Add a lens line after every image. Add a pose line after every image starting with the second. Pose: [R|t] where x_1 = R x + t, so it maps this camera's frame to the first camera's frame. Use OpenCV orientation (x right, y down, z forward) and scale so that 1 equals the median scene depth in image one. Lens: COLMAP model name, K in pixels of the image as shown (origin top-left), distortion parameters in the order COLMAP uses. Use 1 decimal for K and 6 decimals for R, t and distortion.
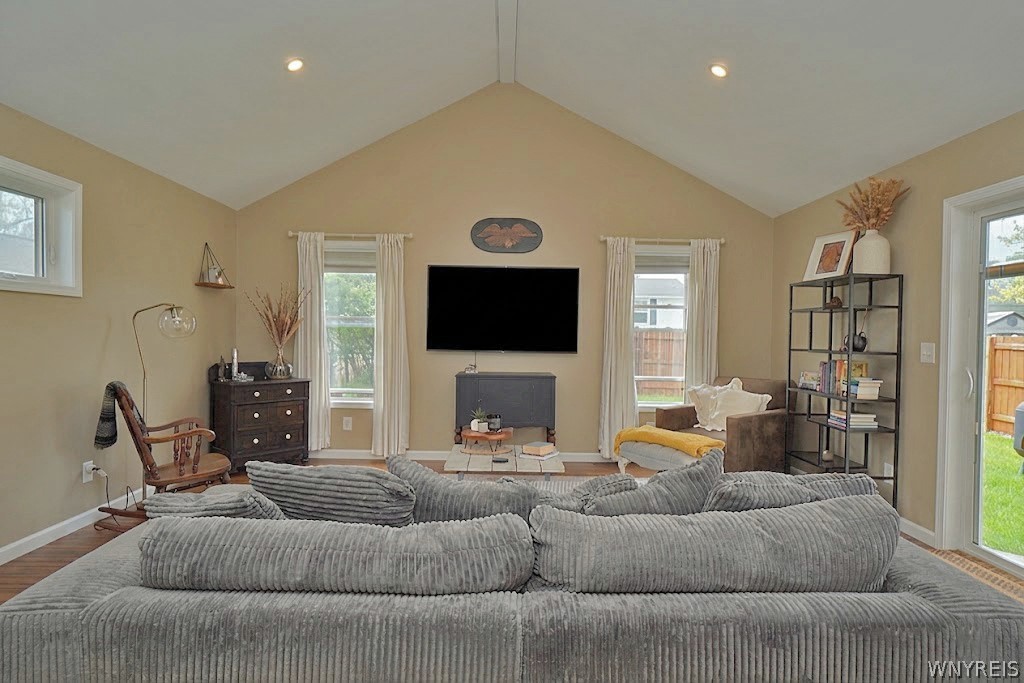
lens RADIAL K [[611.4, 0, 512.0], [0, 611.4, 341.5], [0, 0, 1]] dist [0.001892, 0.000135]
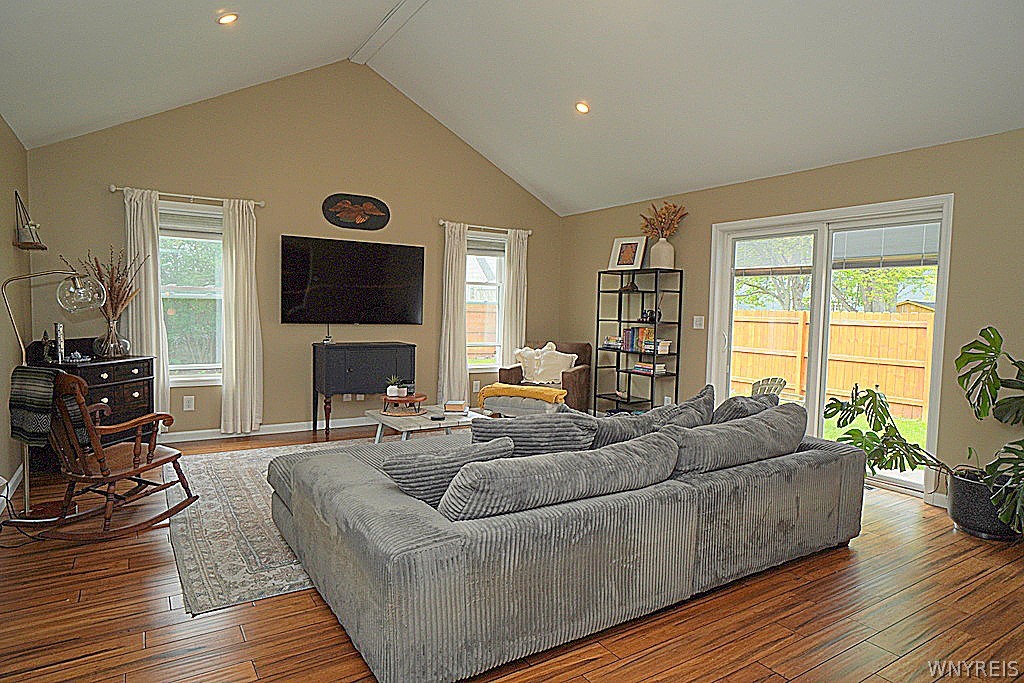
lens RADIAL K [[603.0, 0, 512.0], [0, 603.0, 341.5], [0, 0, 1]] dist [-0.004923, -0.000362]
pose [[0.844702, -0.025512, 0.534629, -0.360457], [-0.003331, 0.998593, 0.052914, -0.008357], [-0.535227, -0.046478, 0.843429, -0.022896]]
